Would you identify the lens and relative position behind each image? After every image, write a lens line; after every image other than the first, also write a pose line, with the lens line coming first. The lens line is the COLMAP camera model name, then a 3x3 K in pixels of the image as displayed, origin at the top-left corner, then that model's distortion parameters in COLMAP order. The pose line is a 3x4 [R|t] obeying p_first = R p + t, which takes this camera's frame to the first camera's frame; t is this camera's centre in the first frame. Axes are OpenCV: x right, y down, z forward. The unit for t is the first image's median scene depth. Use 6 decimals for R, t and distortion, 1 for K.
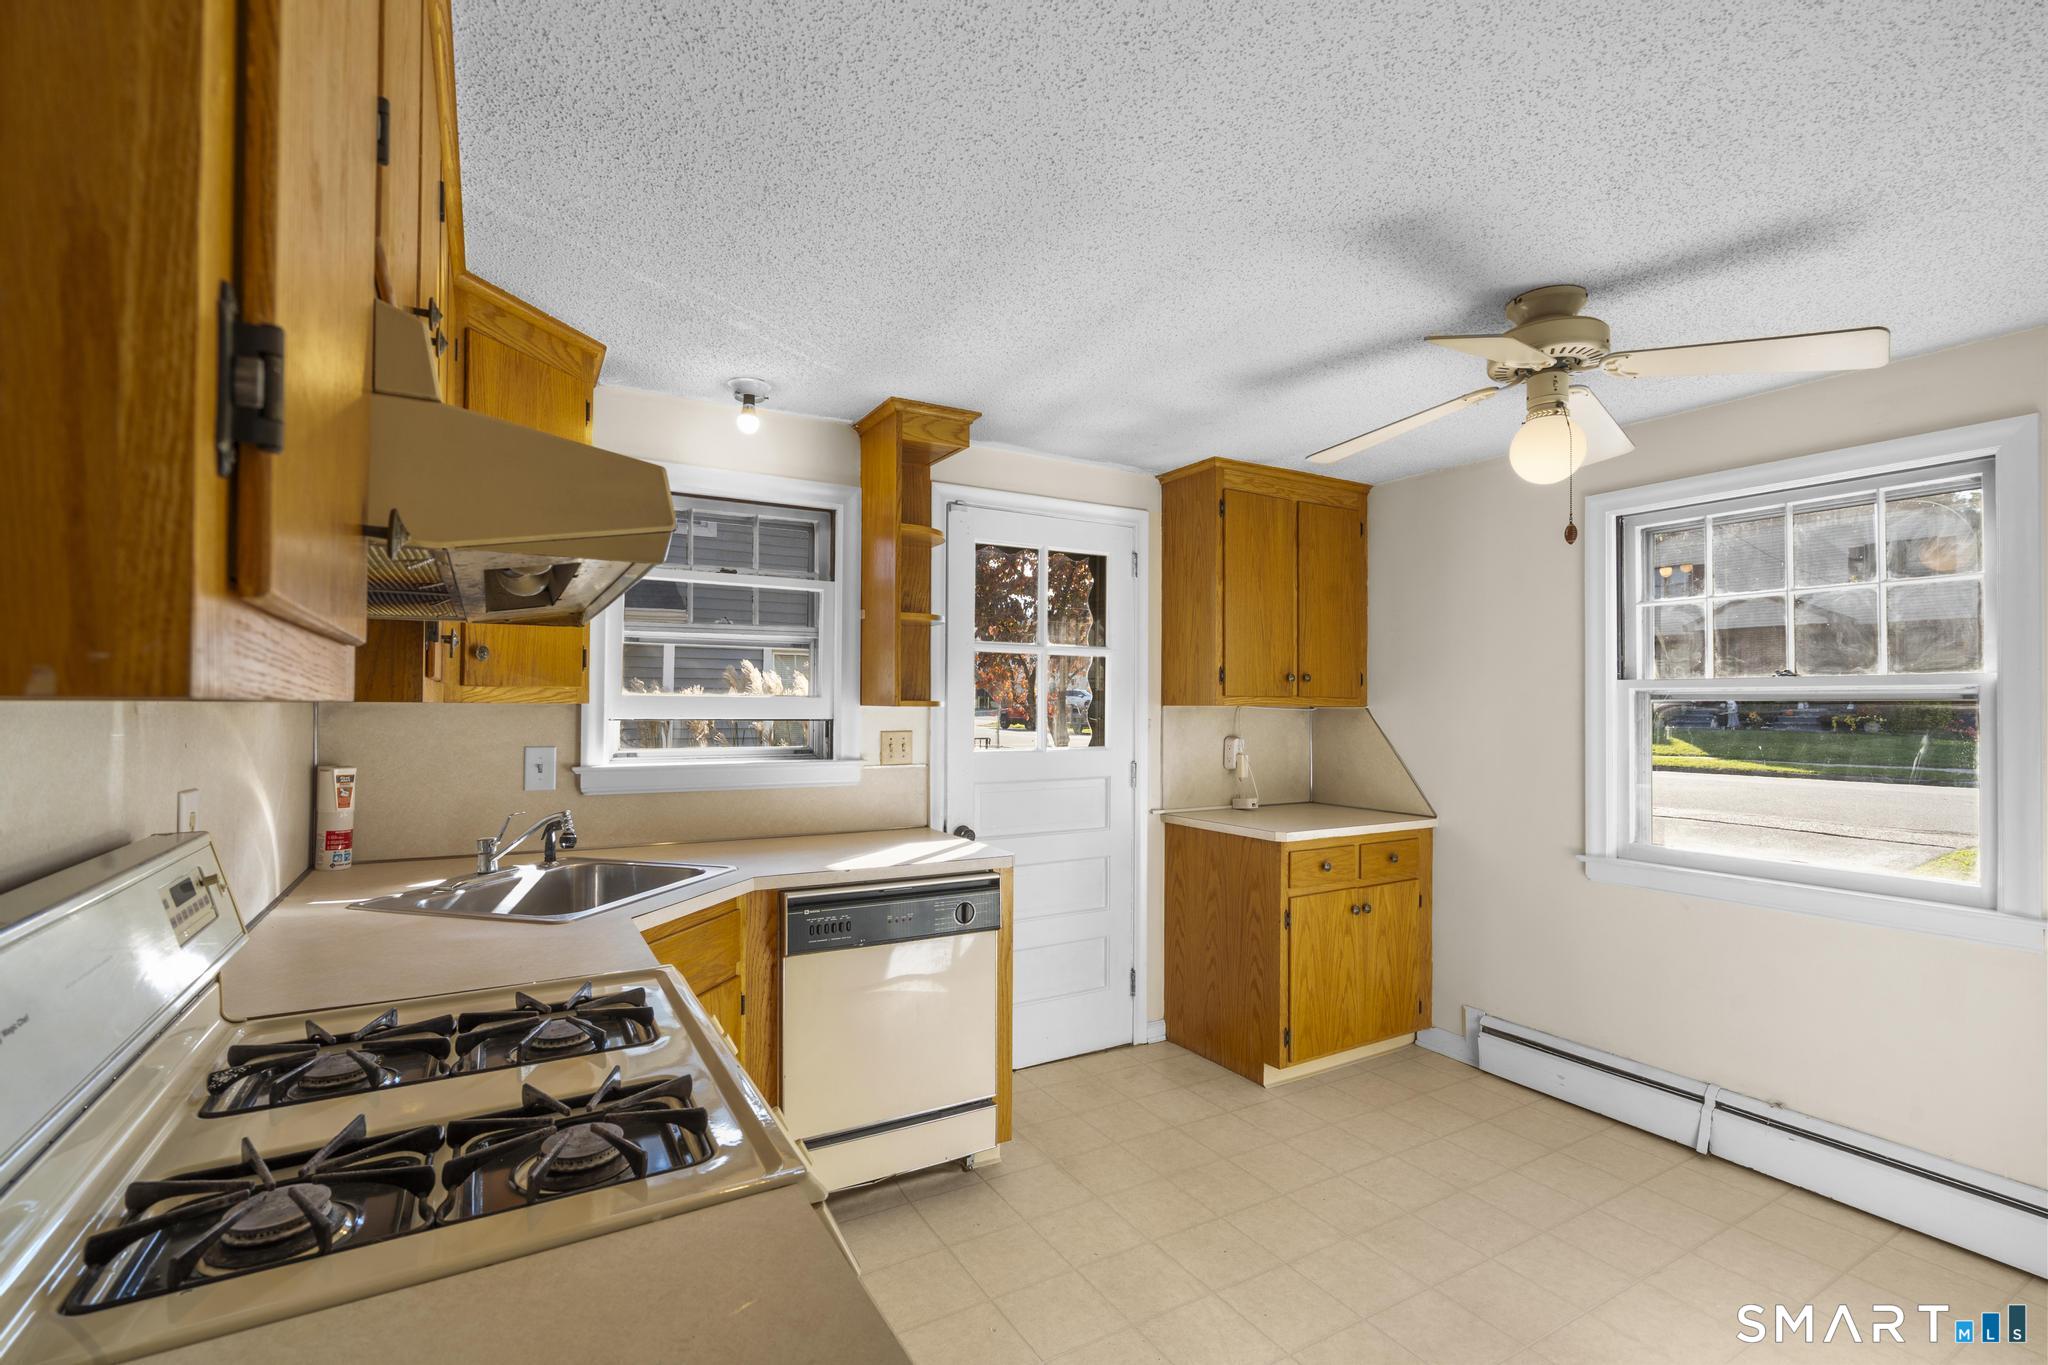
lens RADIAL K [[921.5, 0, 1025.7], [0, 921.5, 693.0], [0, 0, 1]] dist [-0.002083, 0.001431]
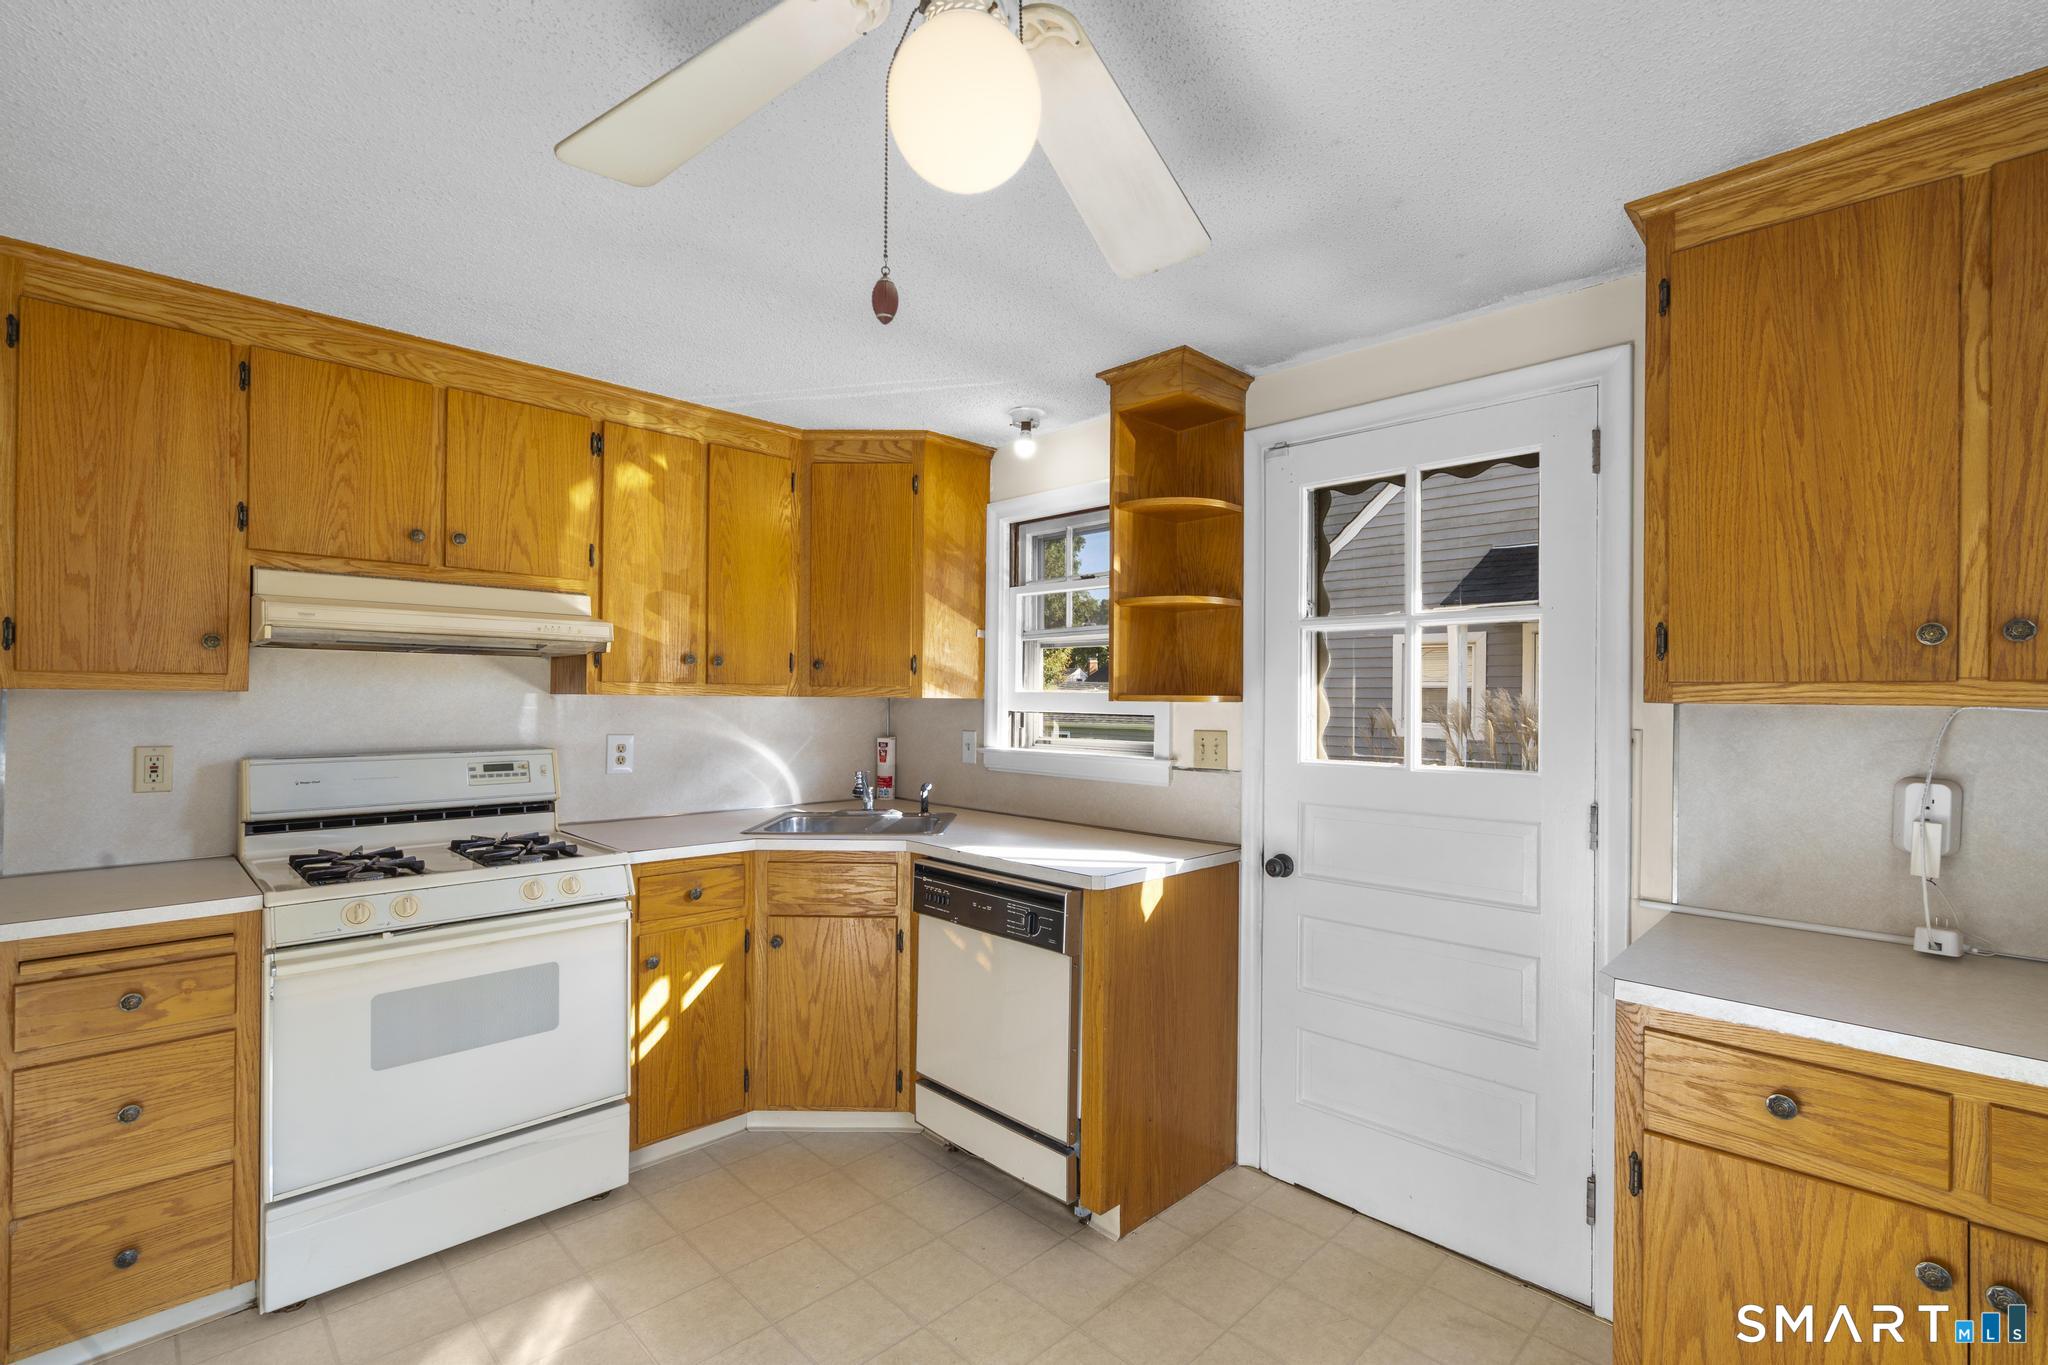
lens RADIAL K [[921.5, 0, 1016.2], [0, 921.5, 695.3], [0, 0, 1]] dist [-0.002083, 0.001431]
pose [[0.244589, -0.007057, -0.969601, 0.620344], [0.003558, 0.999973, -0.006381, 0.011894], [0.969620, -0.001889, 0.244607, 0.568995]]
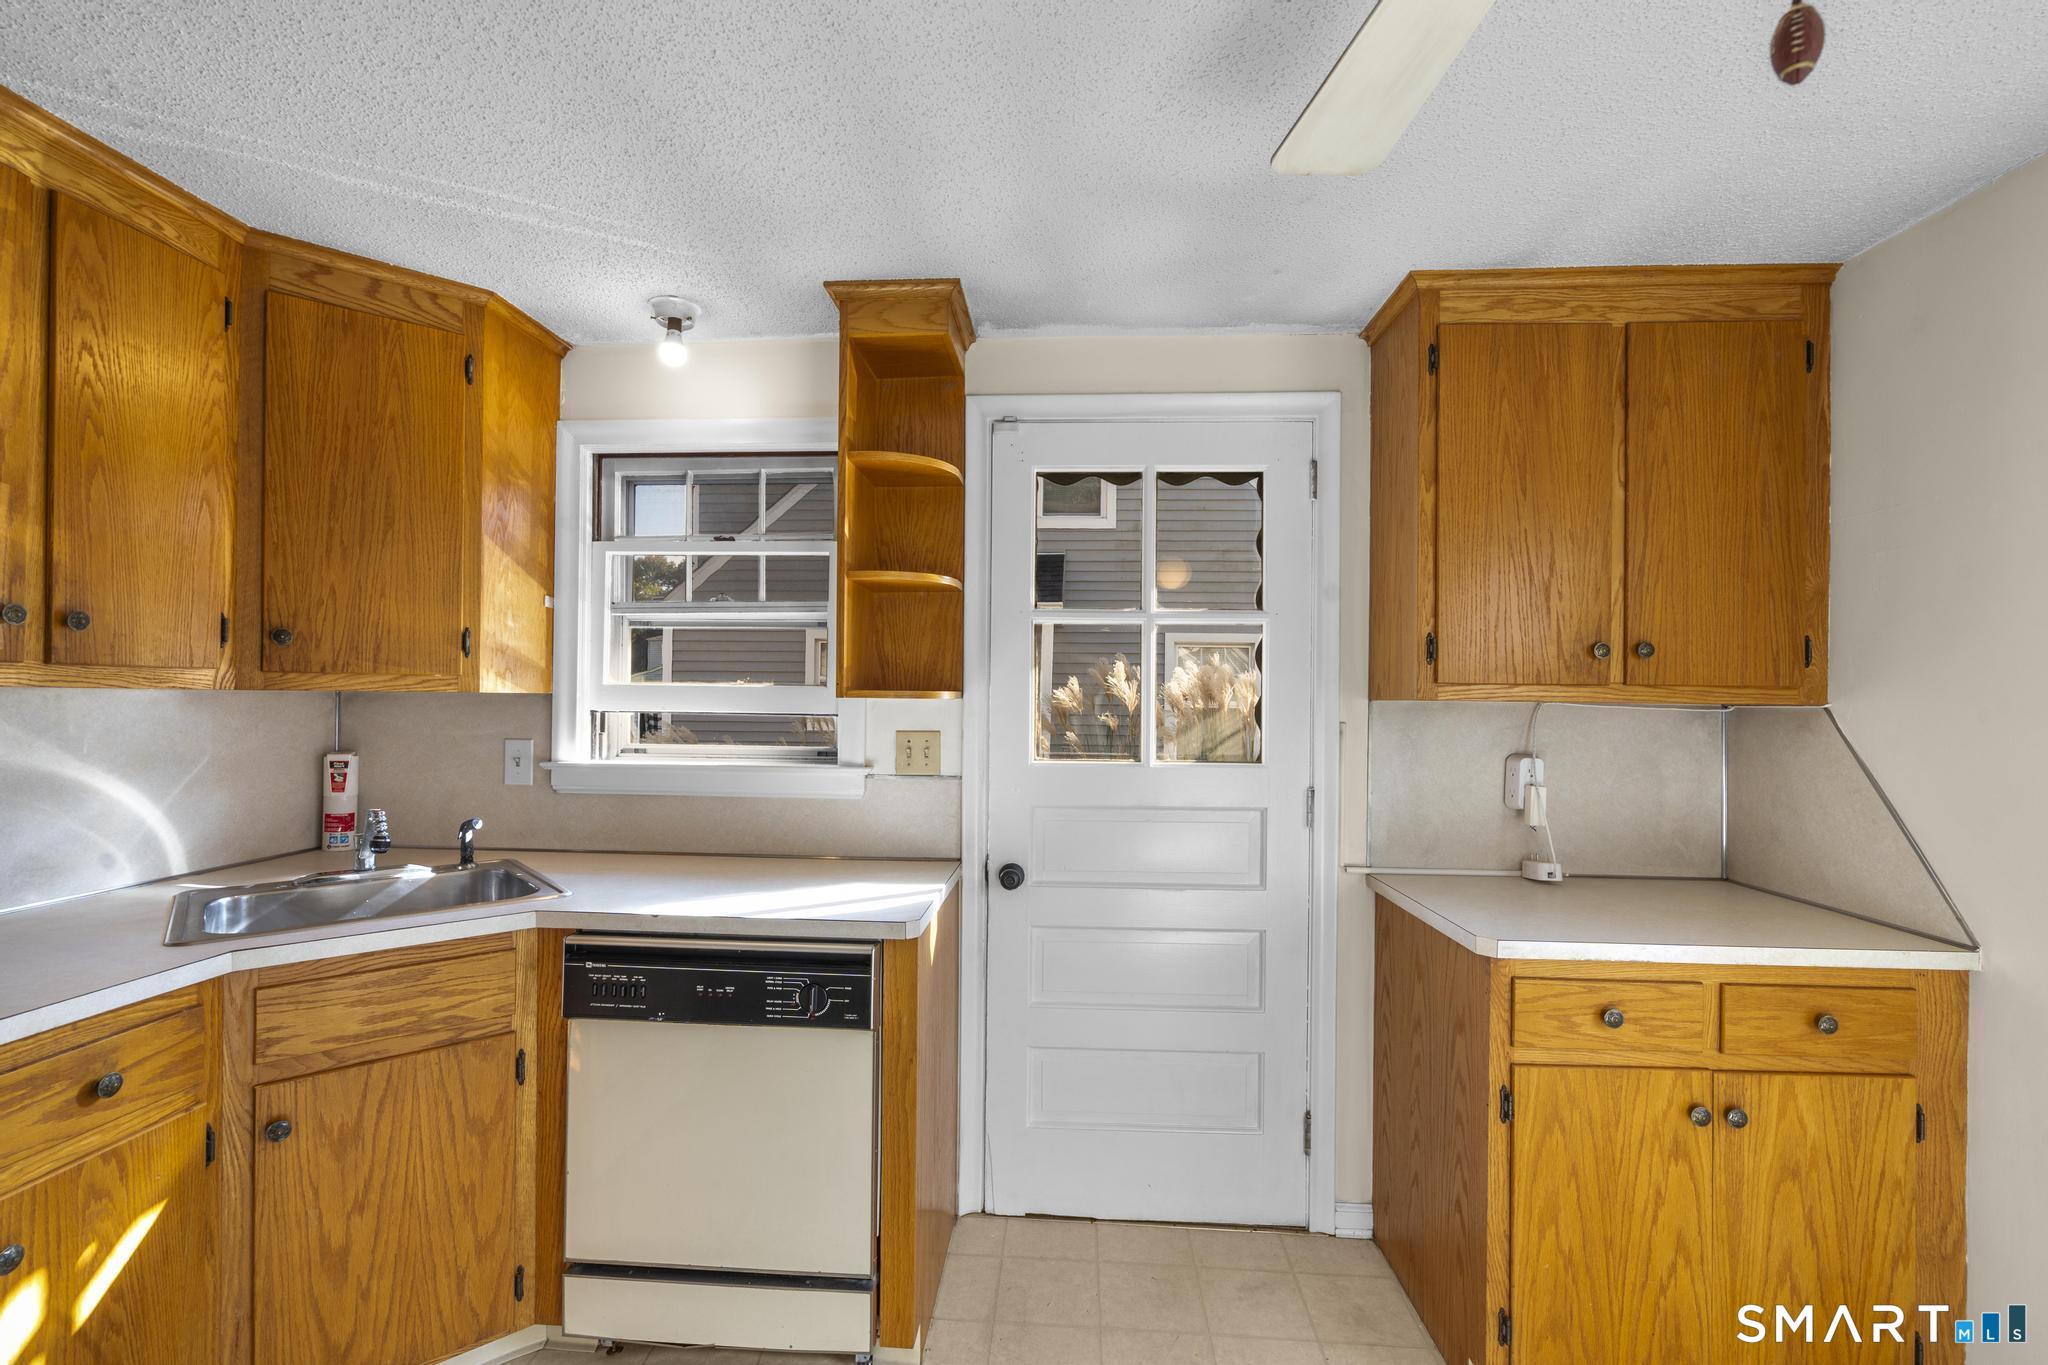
lens RADIAL K [[921.5, 0, 1019.0], [0, 921.5, 693.8], [0, 0, 1]] dist [-0.002083, 0.001431]
pose [[0.829078, 0.000378, -0.559132, 0.332353], [0.001155, 0.999996, 0.002388, 0.008082], [0.559131, -0.002626, 0.829075, 0.388341]]
